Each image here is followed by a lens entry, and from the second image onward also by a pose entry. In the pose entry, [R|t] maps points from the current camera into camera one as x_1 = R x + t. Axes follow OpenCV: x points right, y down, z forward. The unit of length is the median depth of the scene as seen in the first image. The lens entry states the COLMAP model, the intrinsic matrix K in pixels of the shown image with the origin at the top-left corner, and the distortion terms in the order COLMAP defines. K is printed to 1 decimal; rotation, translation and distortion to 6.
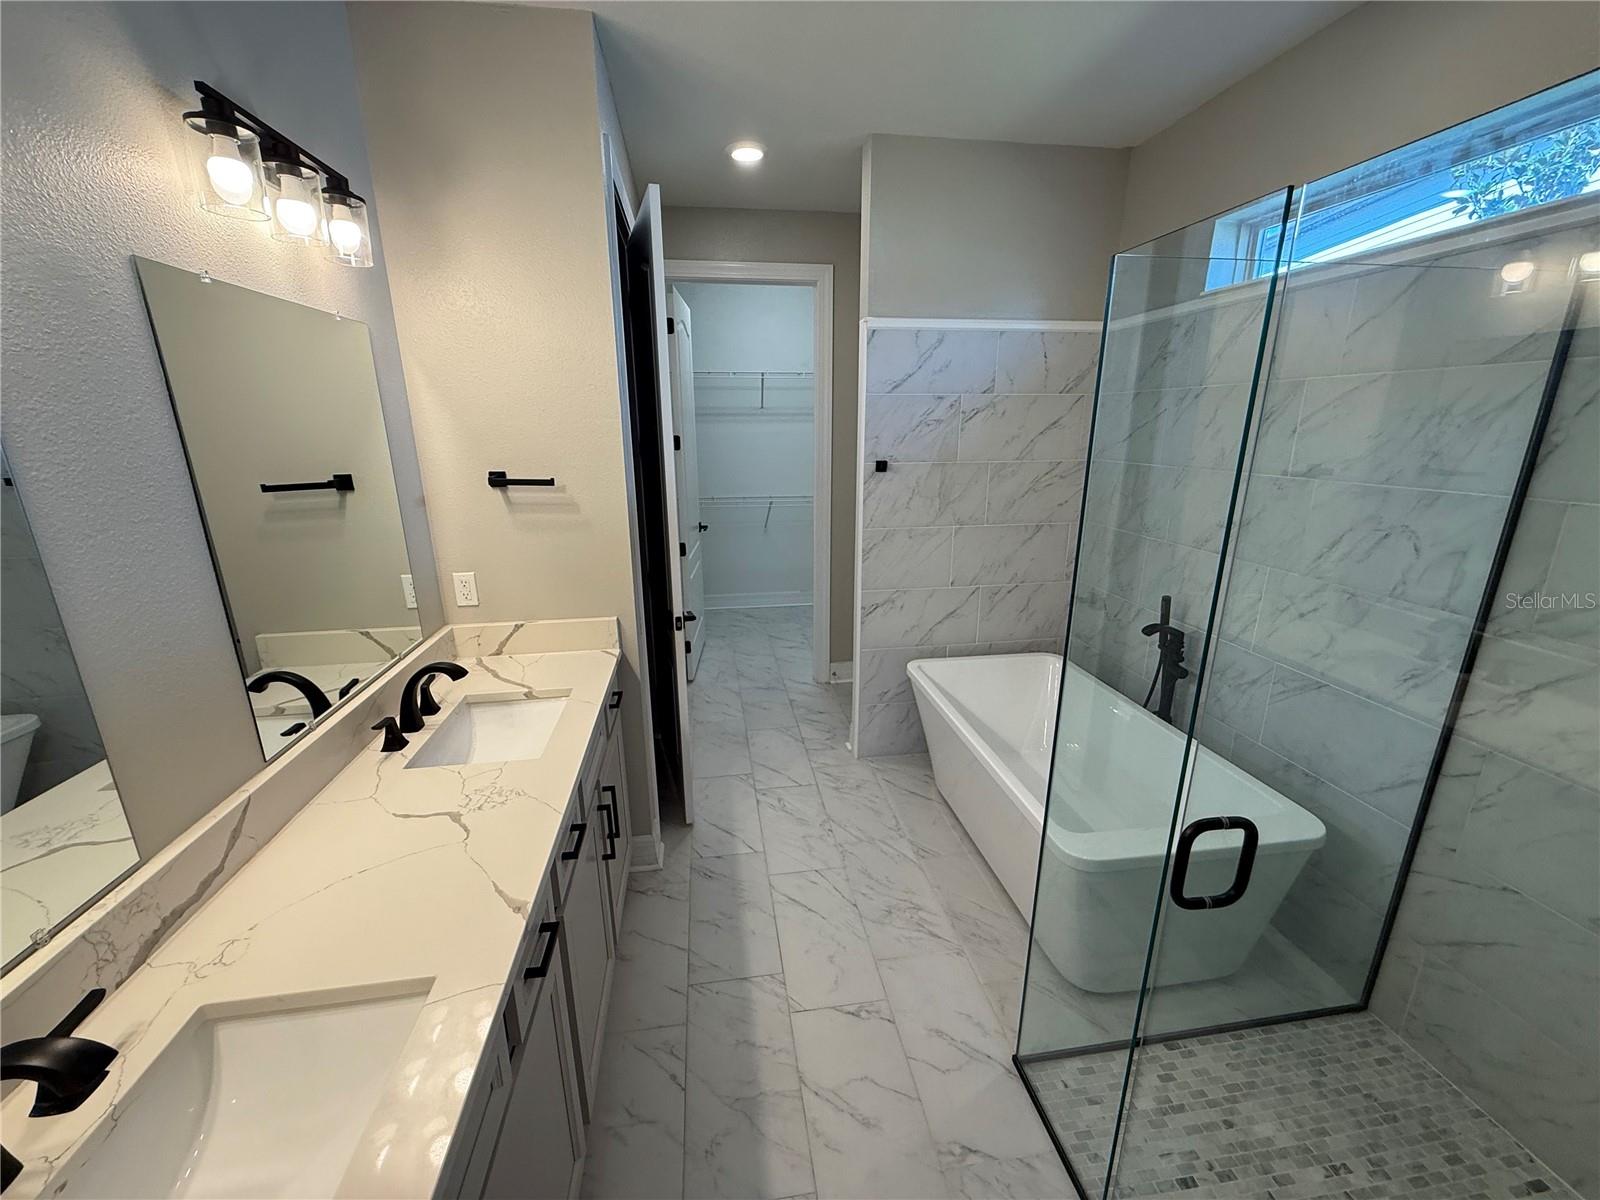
lens RADIAL K [[637.3, 0, 797.5], [0, 637.3, 605.1], [0, 0, 1]] dist [0.001022, -0.000342]
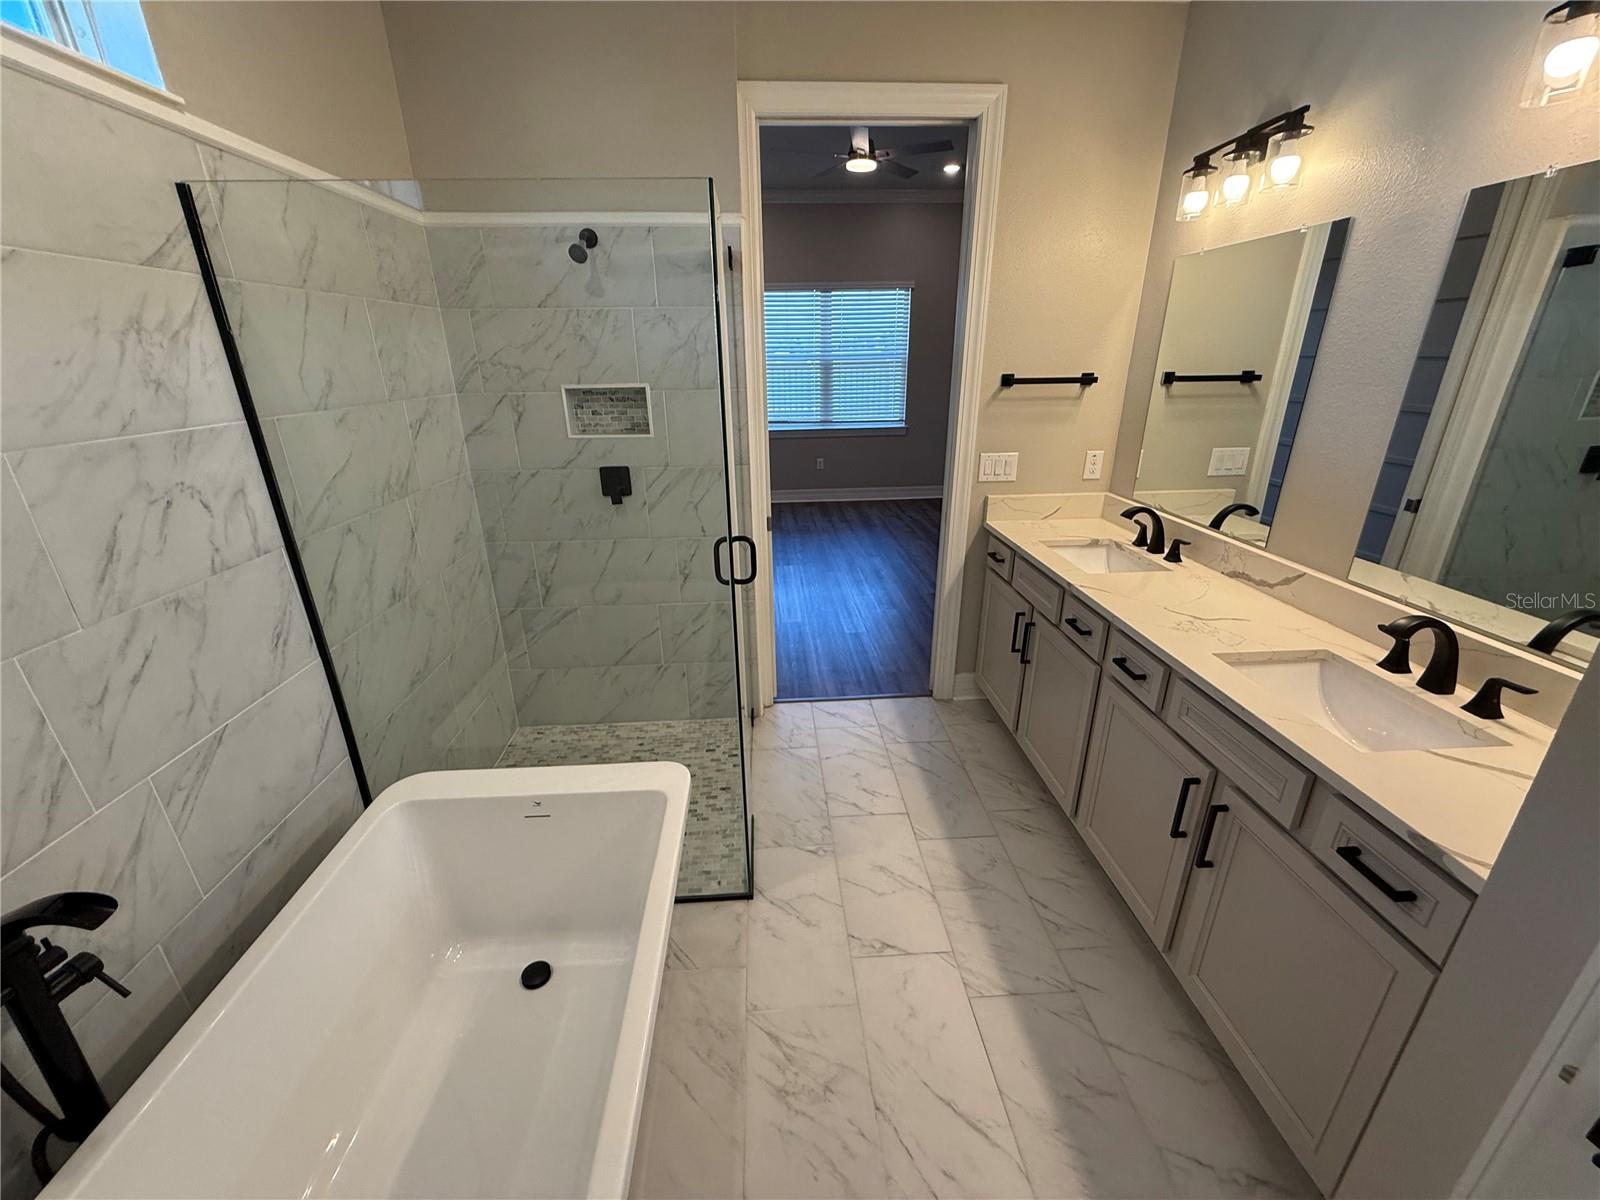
lens RADIAL K [[637.3, 0, 795.2], [0, 637.3, 598.5], [0, 0, 1]] dist [0.001022, -0.000342]
pose [[-0.995967, -0.014213, 0.088586, 0.168114], [0.042007, 0.798584, 0.600416, -0.440730], [-0.079277, 0.601716, -0.794766, 1.640417]]
